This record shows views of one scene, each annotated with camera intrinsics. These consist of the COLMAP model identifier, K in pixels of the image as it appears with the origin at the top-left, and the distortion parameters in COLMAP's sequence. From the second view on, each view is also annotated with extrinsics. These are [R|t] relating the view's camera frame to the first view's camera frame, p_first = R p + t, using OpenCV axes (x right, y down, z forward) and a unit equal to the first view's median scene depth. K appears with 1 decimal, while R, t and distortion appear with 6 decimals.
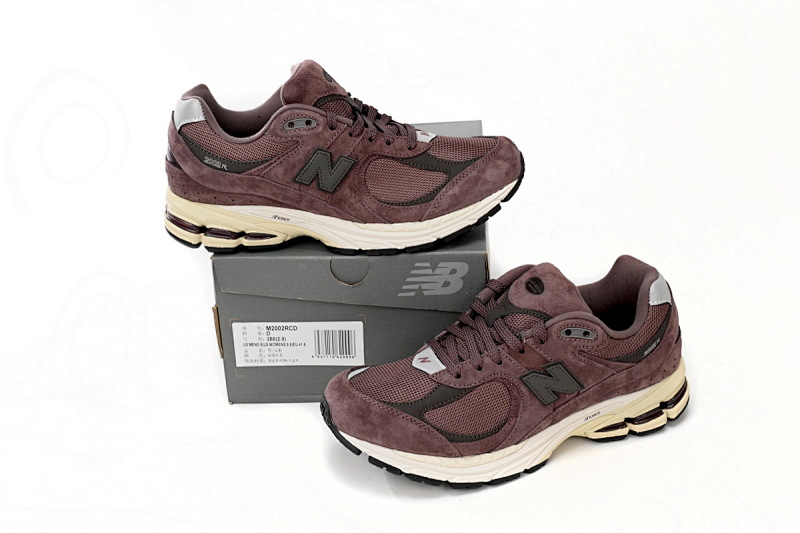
lens RADIAL K [[1057.8, 0, 400.0], [0, 1057.8, 266.5], [0, 0, 1]] dist [-0.018301, -0.013875]
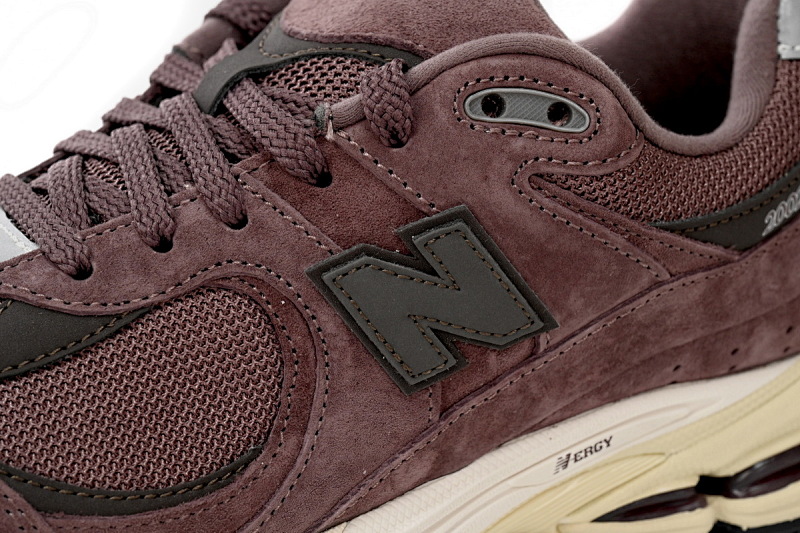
lens RADIAL K [[2195.5, 0, 400.0], [0, 2195.5, 266.5], [0, 0, 1]] dist [-0.036766, 0.120604]
pose [[0.994811, 0.011593, 0.101077, 0.069943], [0.001301, 0.991956, -0.126578, 0.152468], [-0.101731, 0.126053, 0.986794, 0.401008]]
